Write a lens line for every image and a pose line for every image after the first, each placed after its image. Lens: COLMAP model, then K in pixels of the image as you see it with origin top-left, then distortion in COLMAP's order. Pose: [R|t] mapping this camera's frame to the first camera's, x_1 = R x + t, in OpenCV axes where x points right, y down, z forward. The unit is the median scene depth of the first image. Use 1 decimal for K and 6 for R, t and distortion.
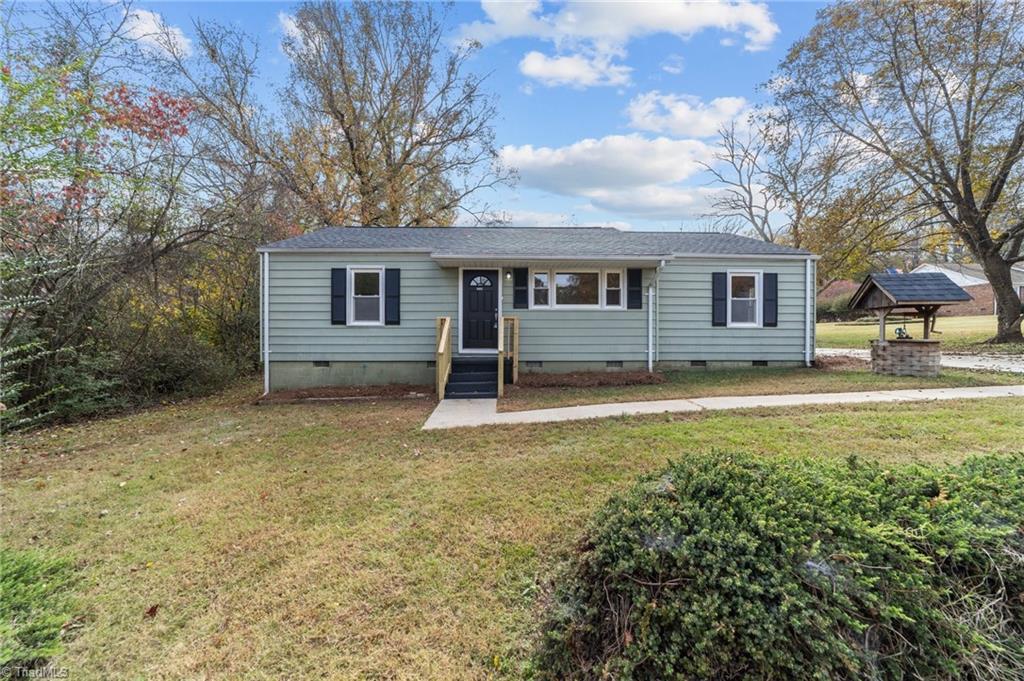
lens RADIAL K [[393.4, 0, 512.0], [0, 393.4, 336.8], [0, 0, 1]] dist [-0.016274, 0.008174]
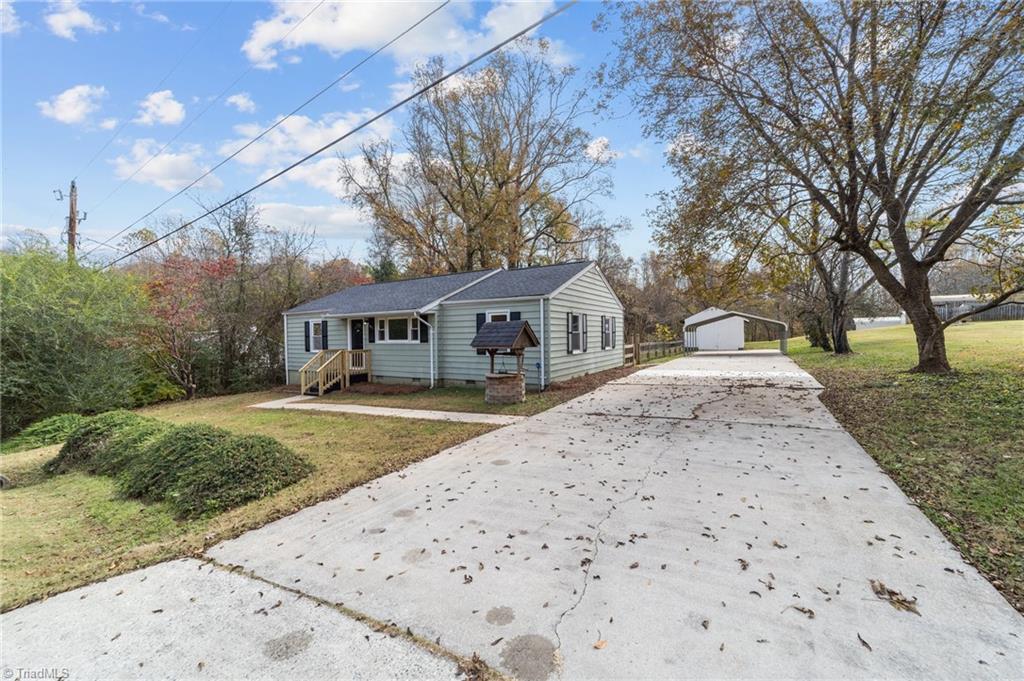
lens RADIAL K [[393.4, 0, 512.0], [0, 393.4, 336.8], [0, 0, 1]] dist [-0.016274, 0.008174]
pose [[0.856148, -0.010838, -0.516617, 1.337398], [0.004638, 0.999901, -0.013291, -0.071847], [0.516710, 0.008983, 0.856113, -0.081079]]
